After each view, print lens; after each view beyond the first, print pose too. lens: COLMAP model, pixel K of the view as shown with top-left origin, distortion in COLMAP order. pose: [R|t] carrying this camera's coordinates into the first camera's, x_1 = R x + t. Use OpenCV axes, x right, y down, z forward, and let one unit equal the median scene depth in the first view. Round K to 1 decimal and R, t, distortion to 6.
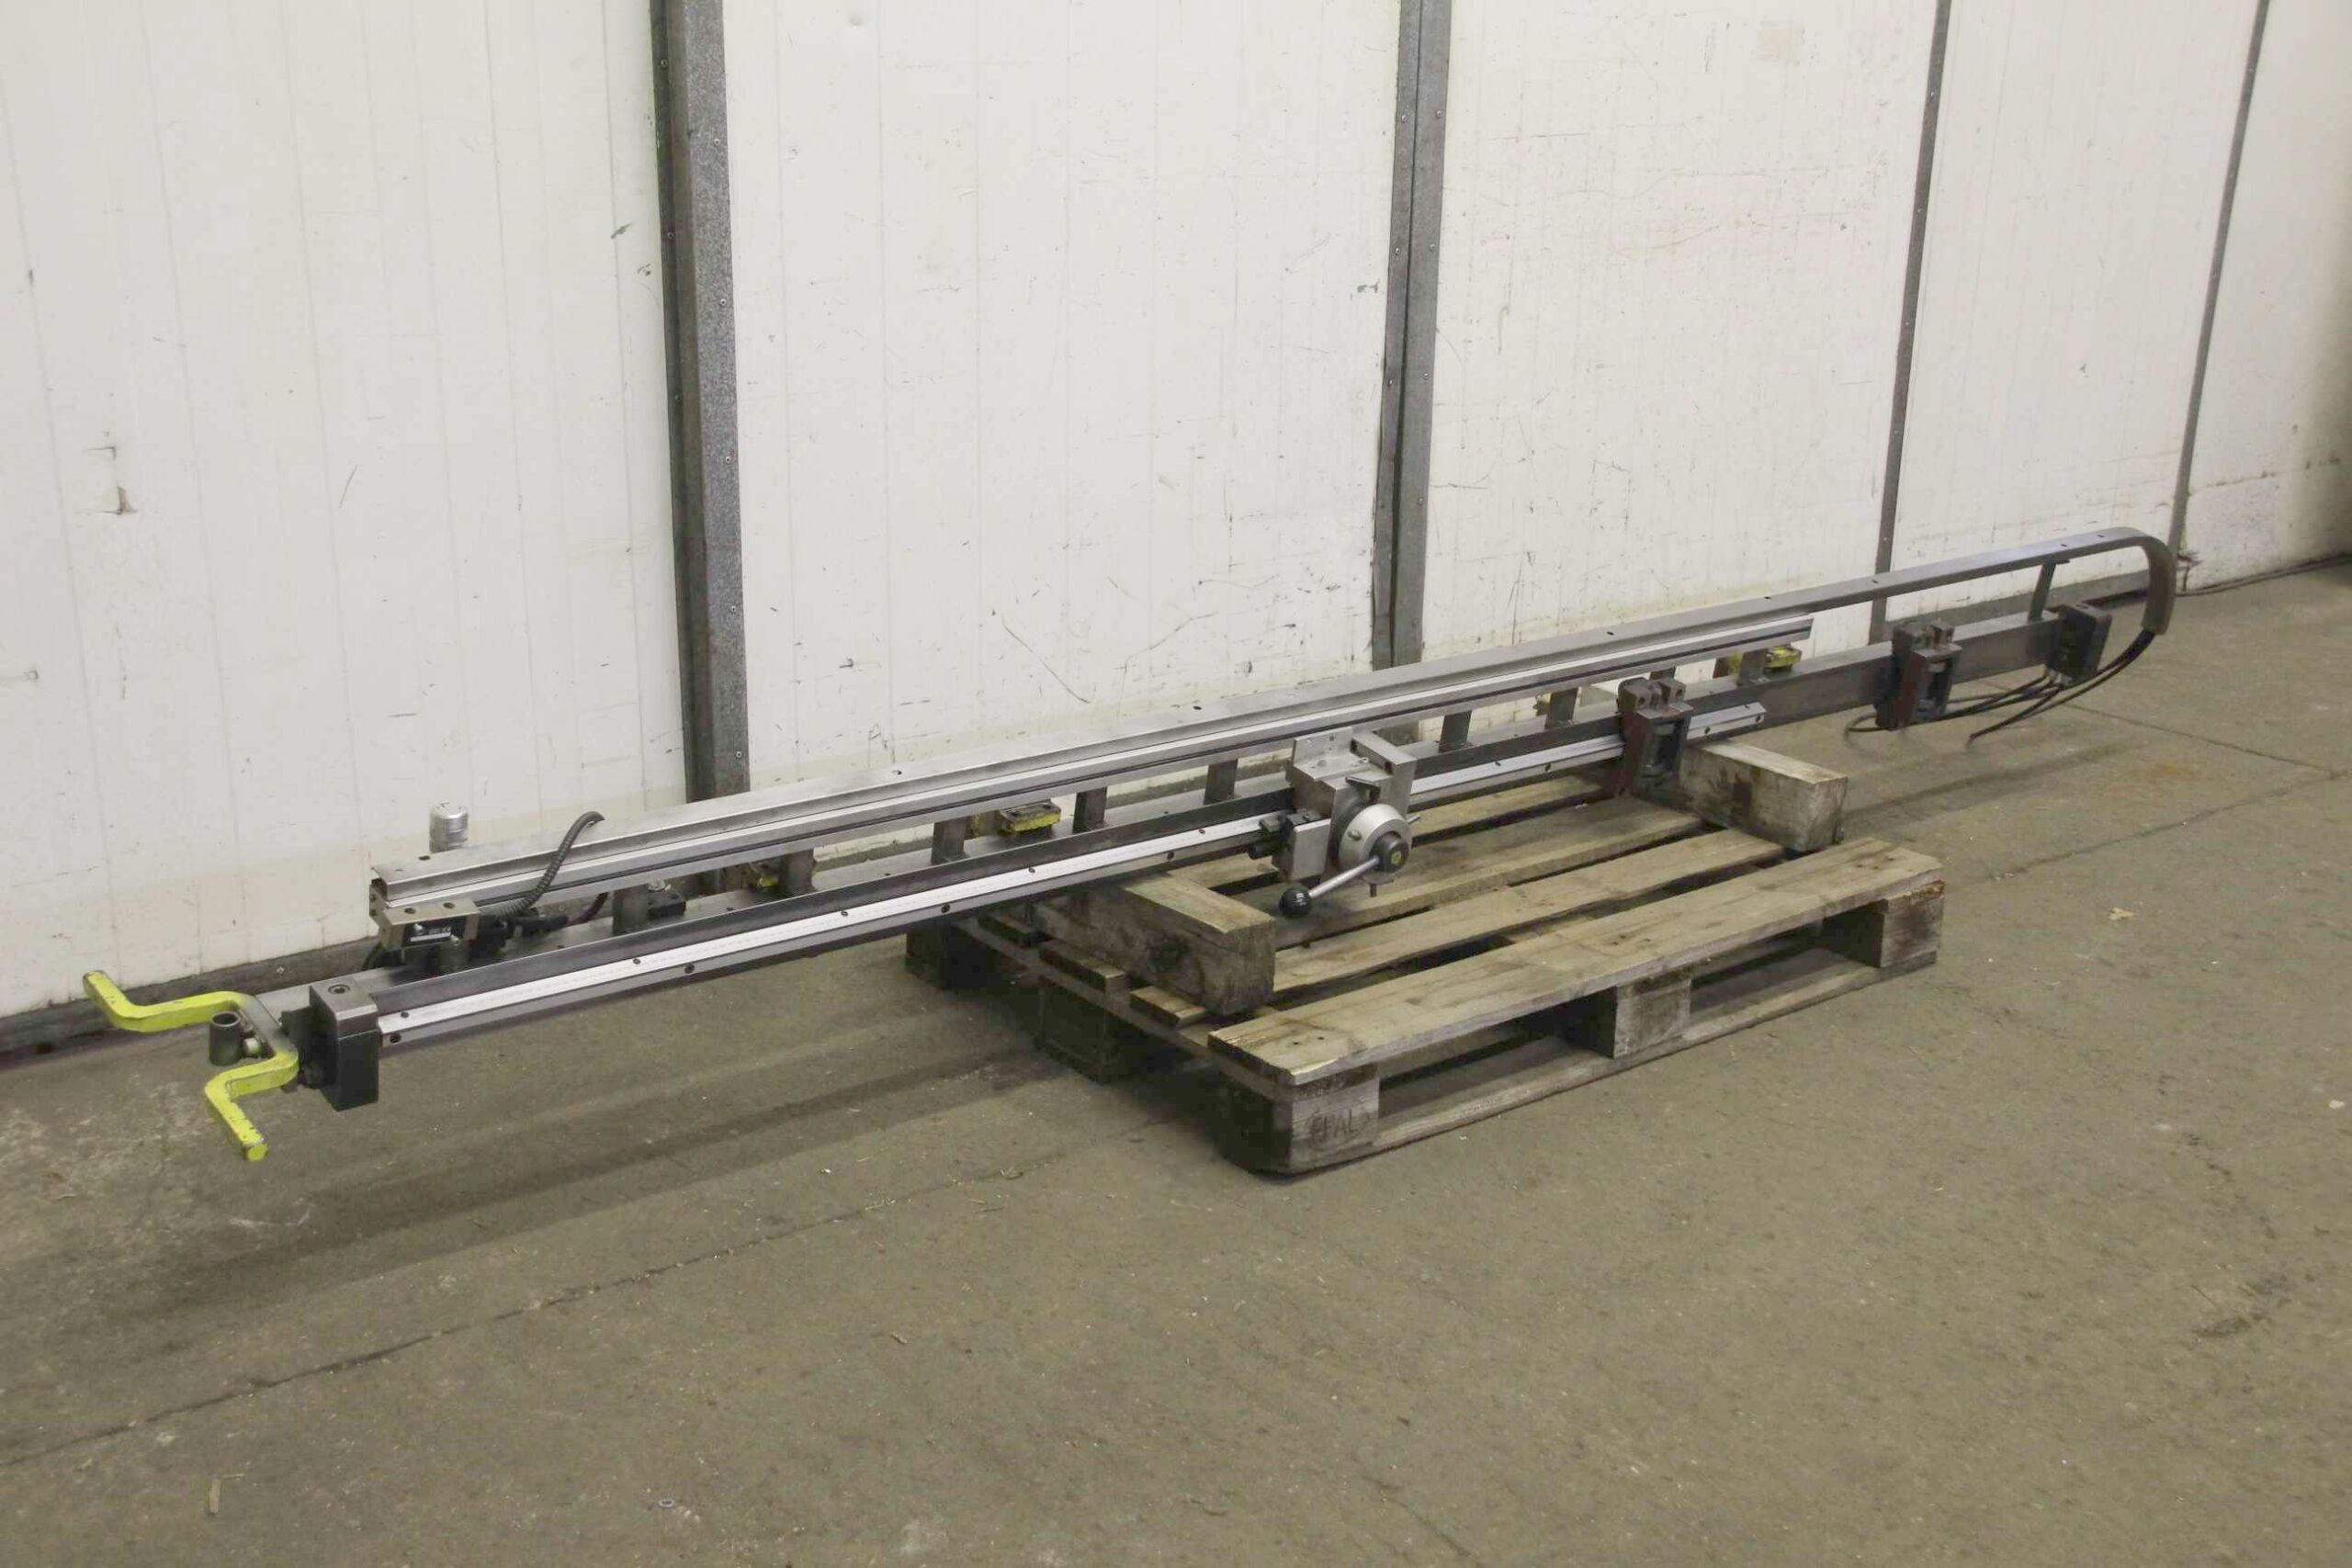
lens RADIAL K [[2517.8, 0, 1163.2], [0, 2517.8, 765.6], [0, 0, 1]] dist [0.038979, 0.000000]
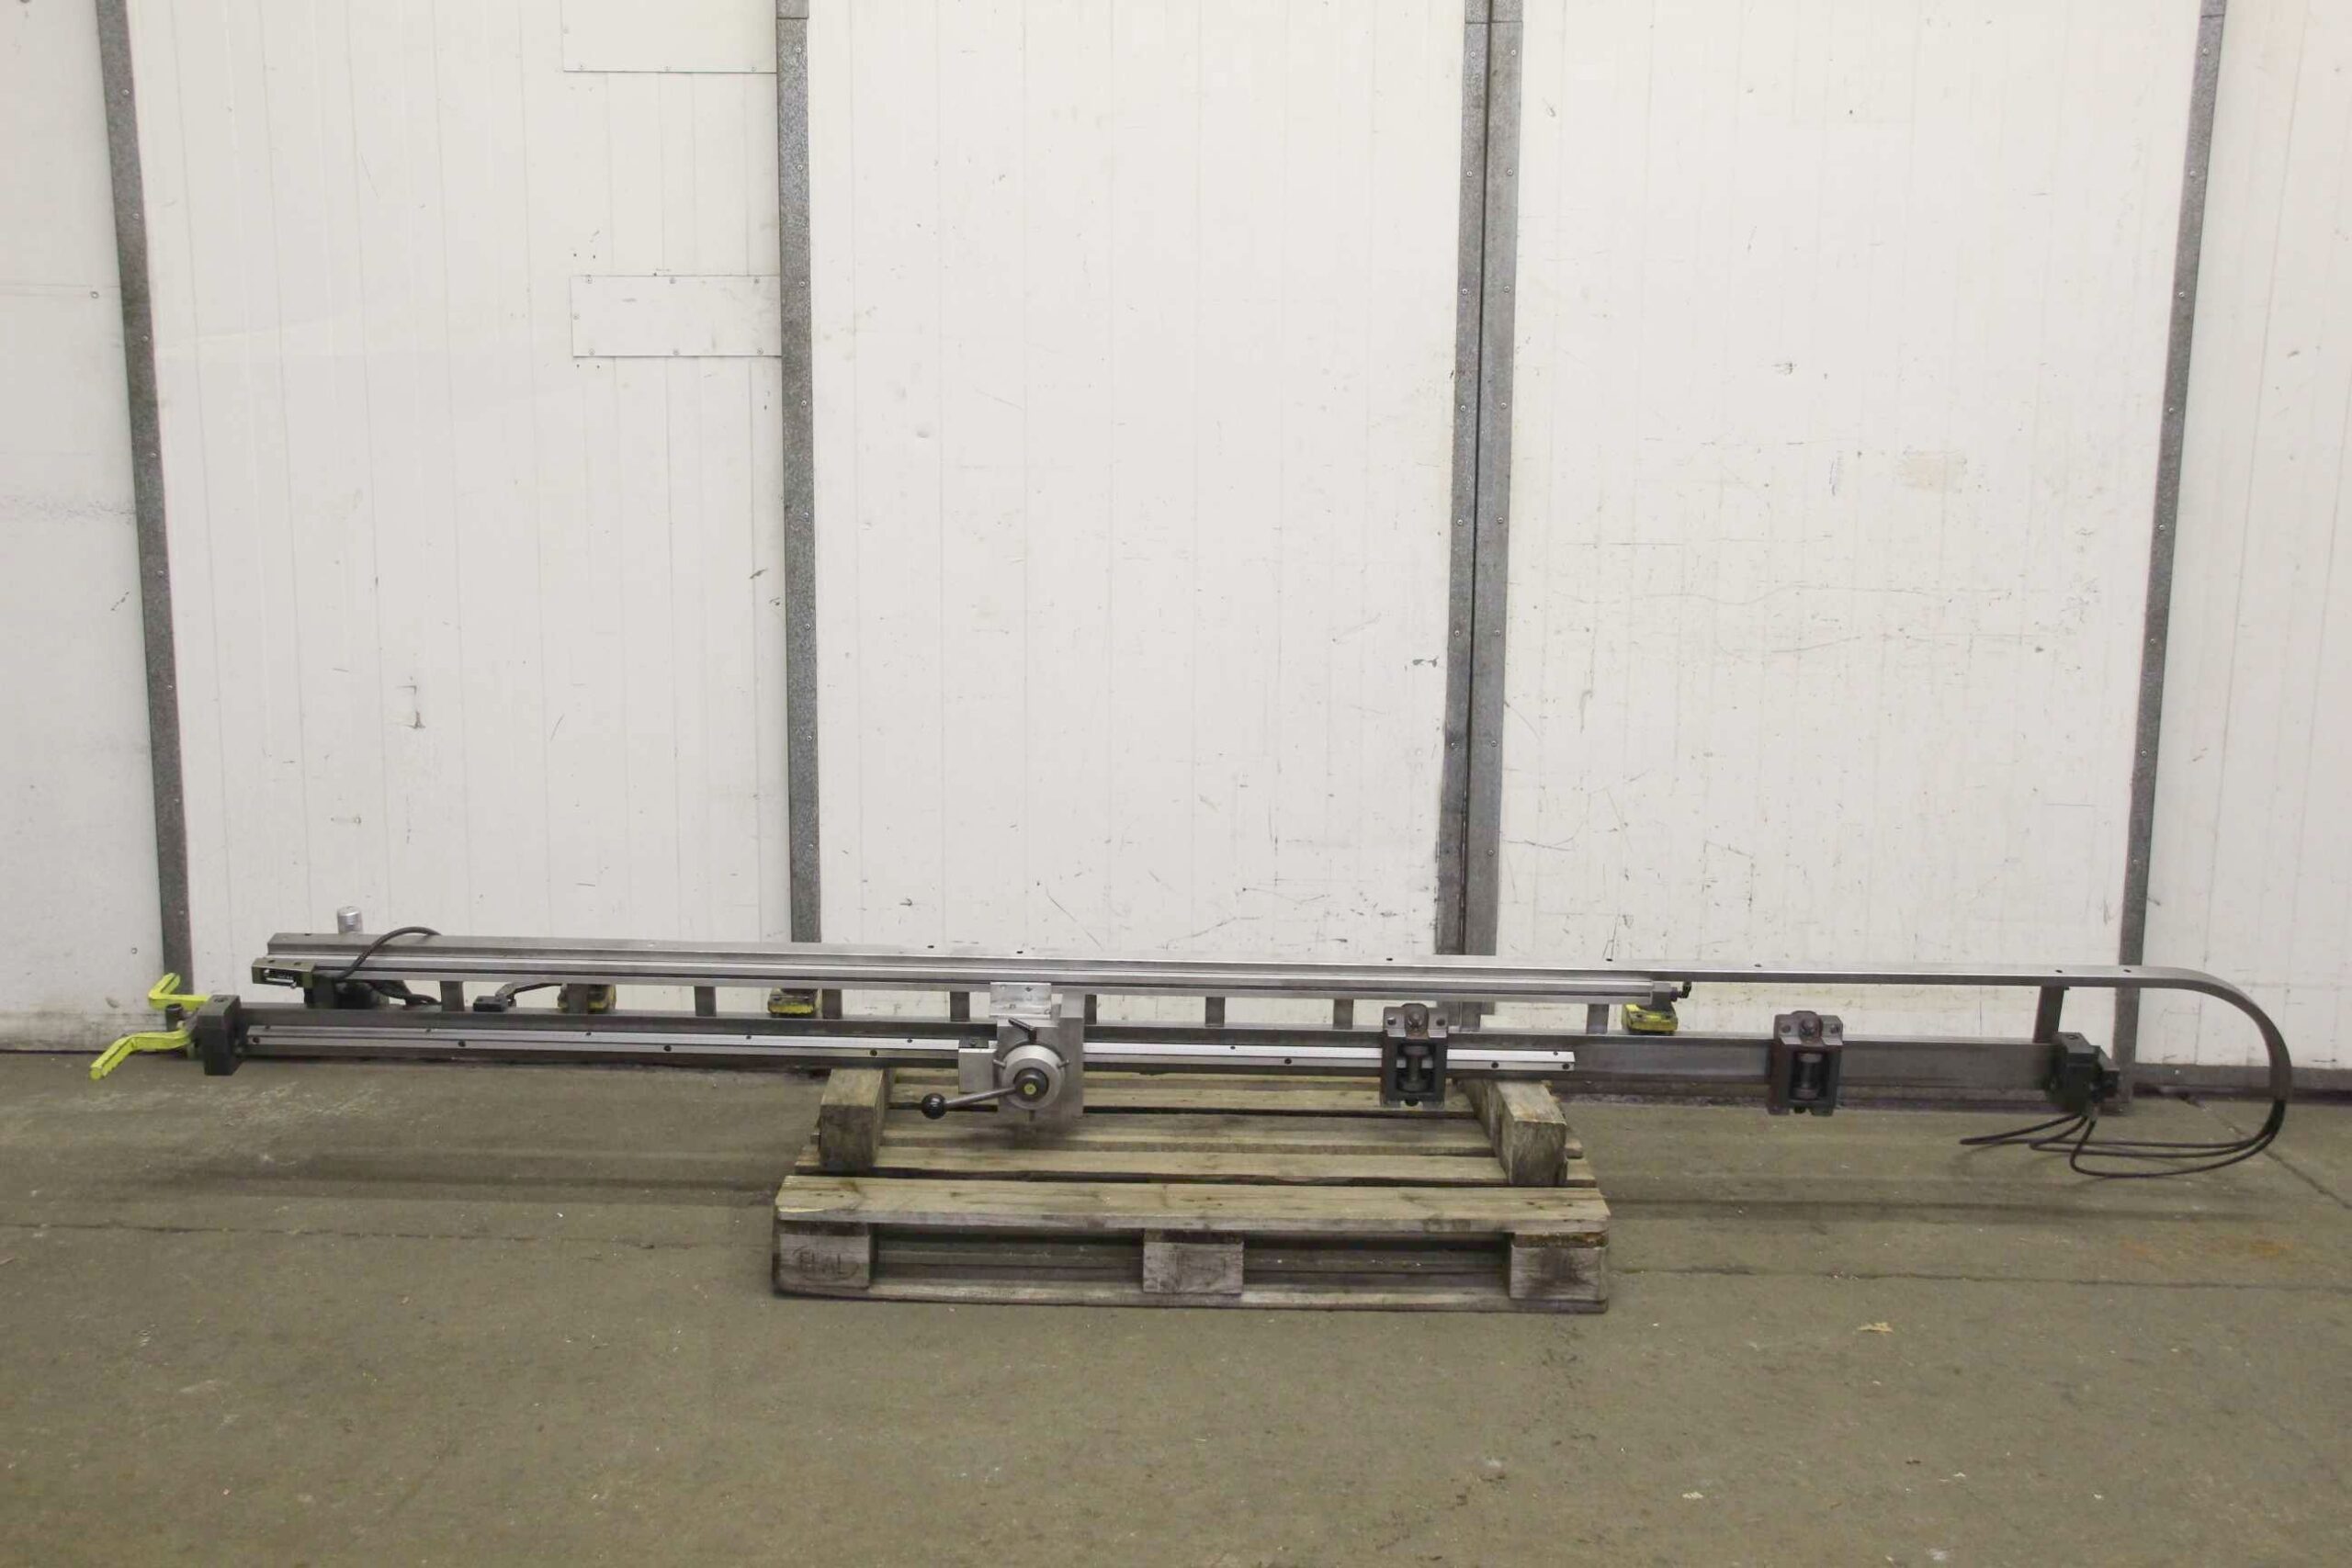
lens RADIAL K [[2248.6, 0, 1170.1], [0, 2248.6, 795.1], [0, 0, 1]] dist [-0.011899, 0.000000]
pose [[0.799883, 0.096465, -0.592353, 0.664199], [-0.183602, 0.979009, -0.088496, -0.015979], [0.571382, 0.179544, 0.800804, 0.116599]]
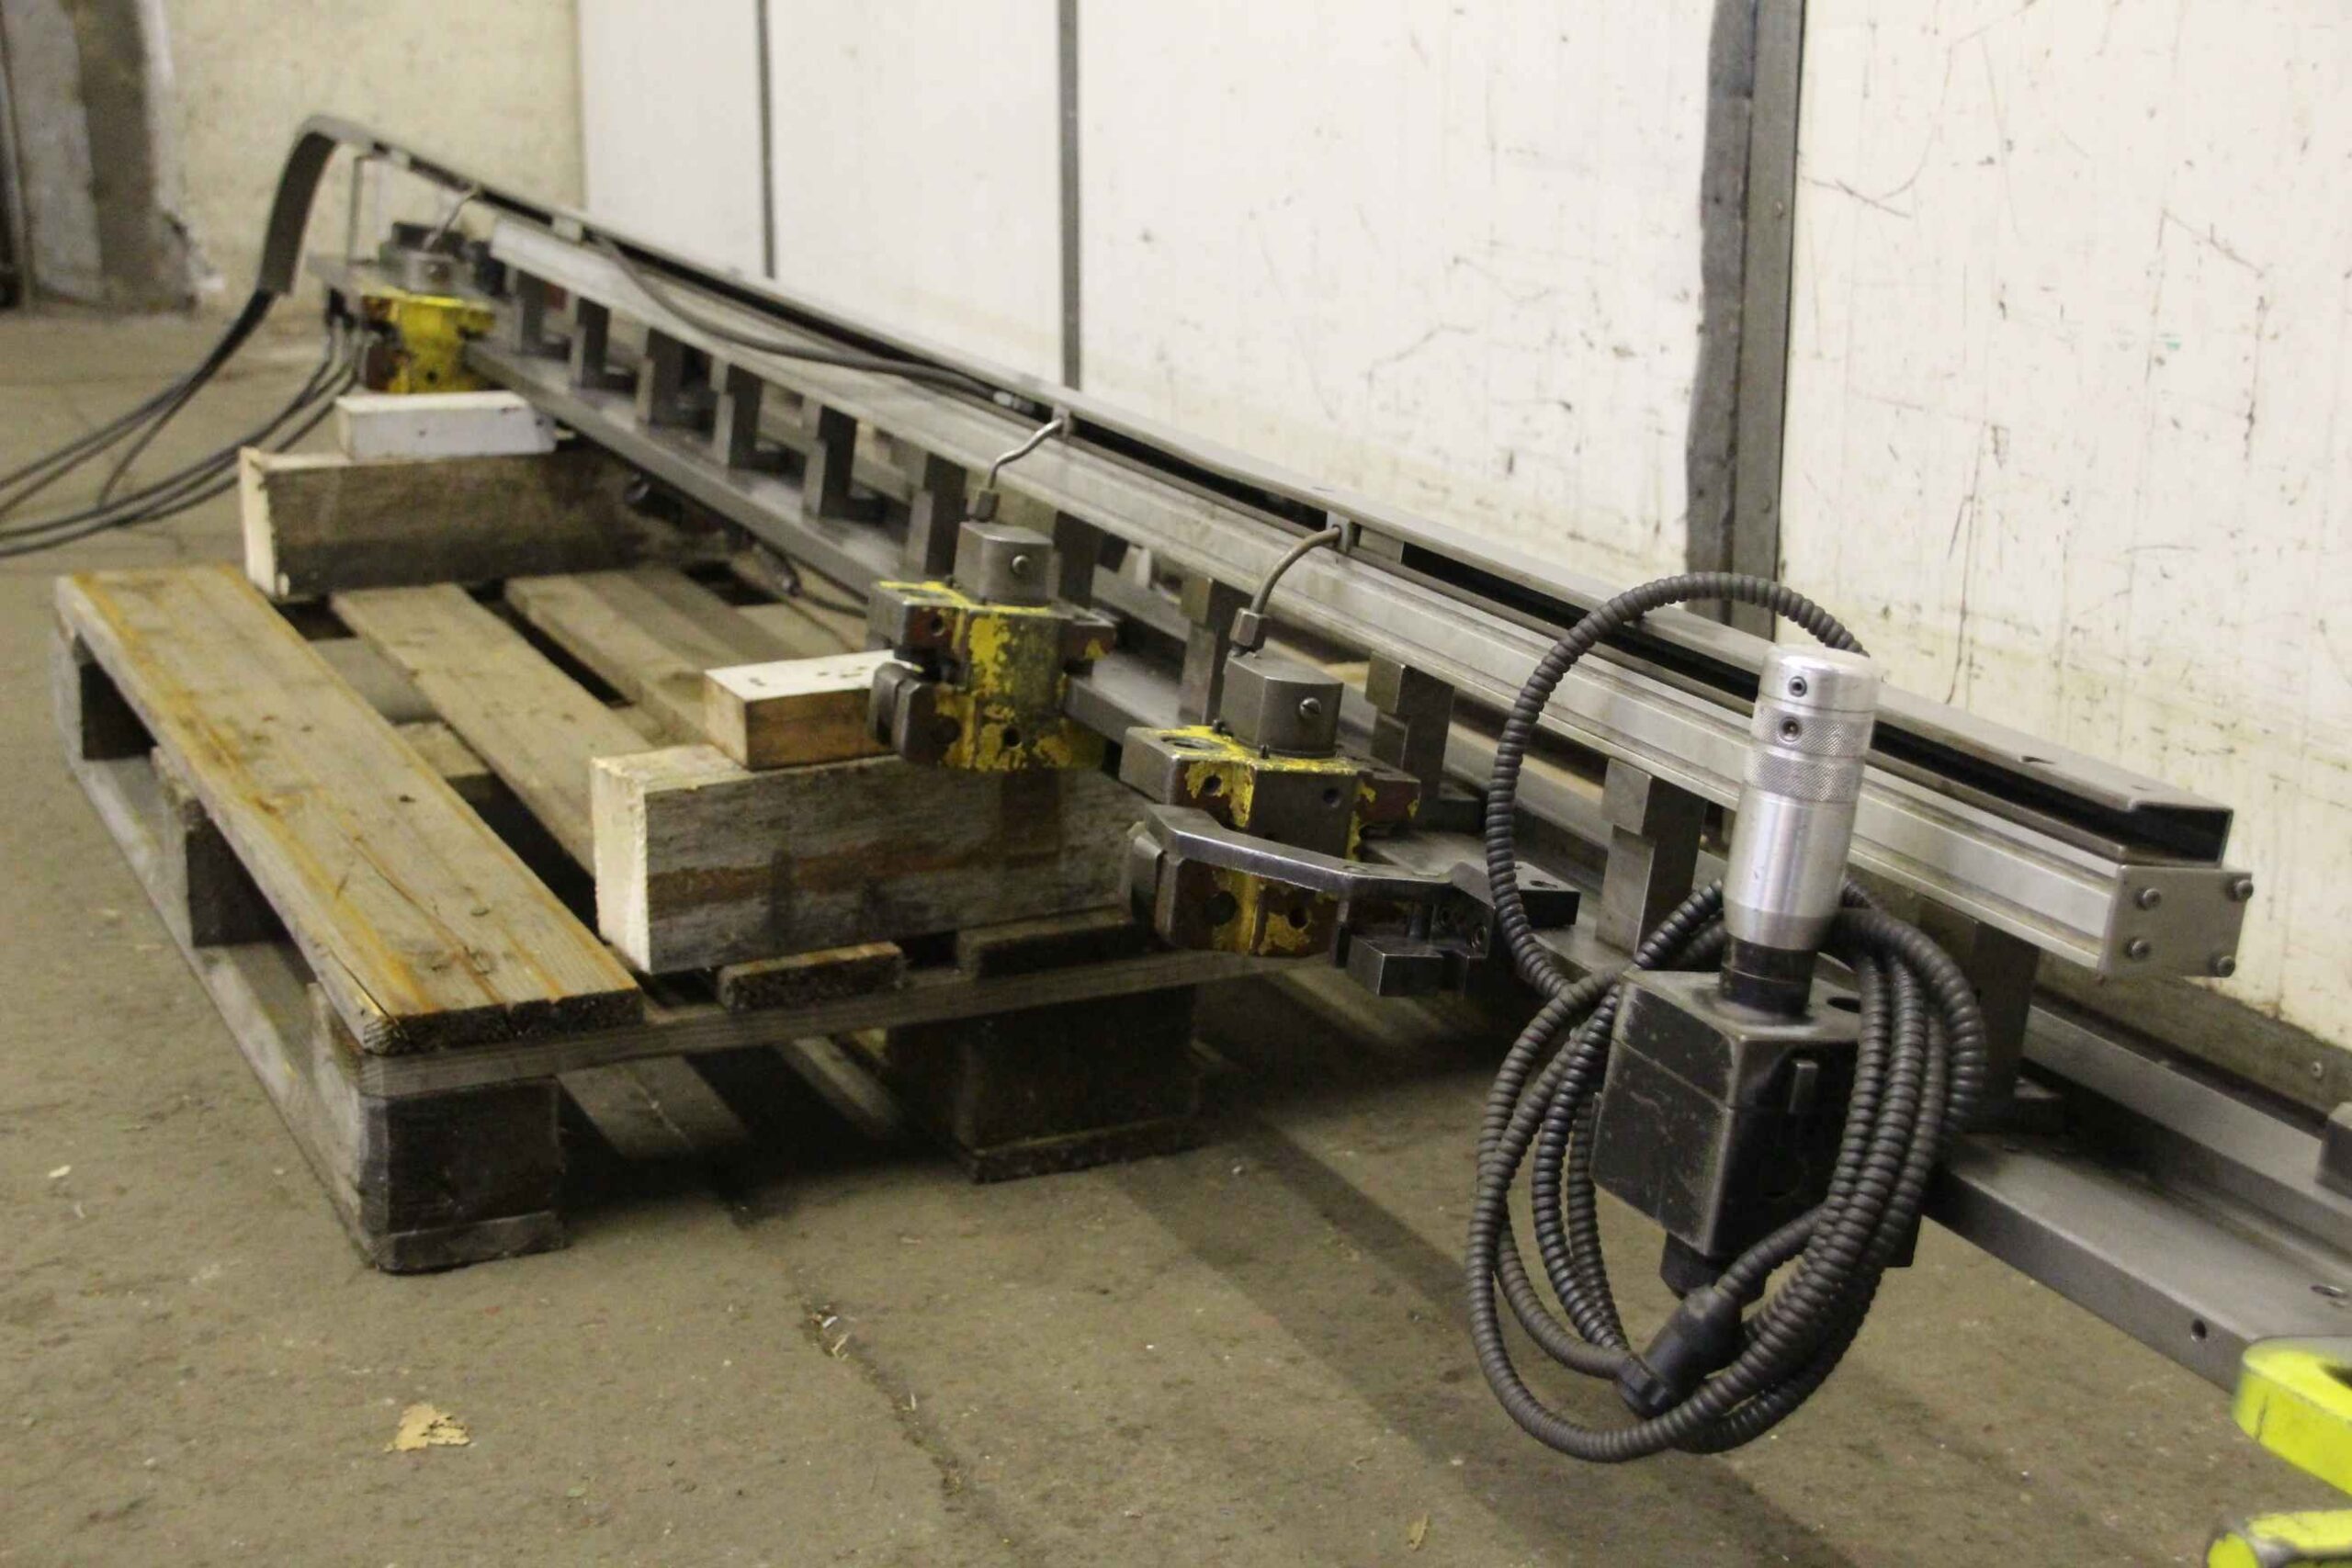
lens RADIAL K [[3562.9, 0, 1186.6], [0, 3562.9, 791.9], [0, 0, 1]] dist [0.331056, 0.000000]
pose [[-0.229048, 0.231445, -0.945500, 0.817754], [-0.285795, 0.912525, 0.292607, -0.187308], [0.930515, 0.337240, -0.142867, 1.167716]]
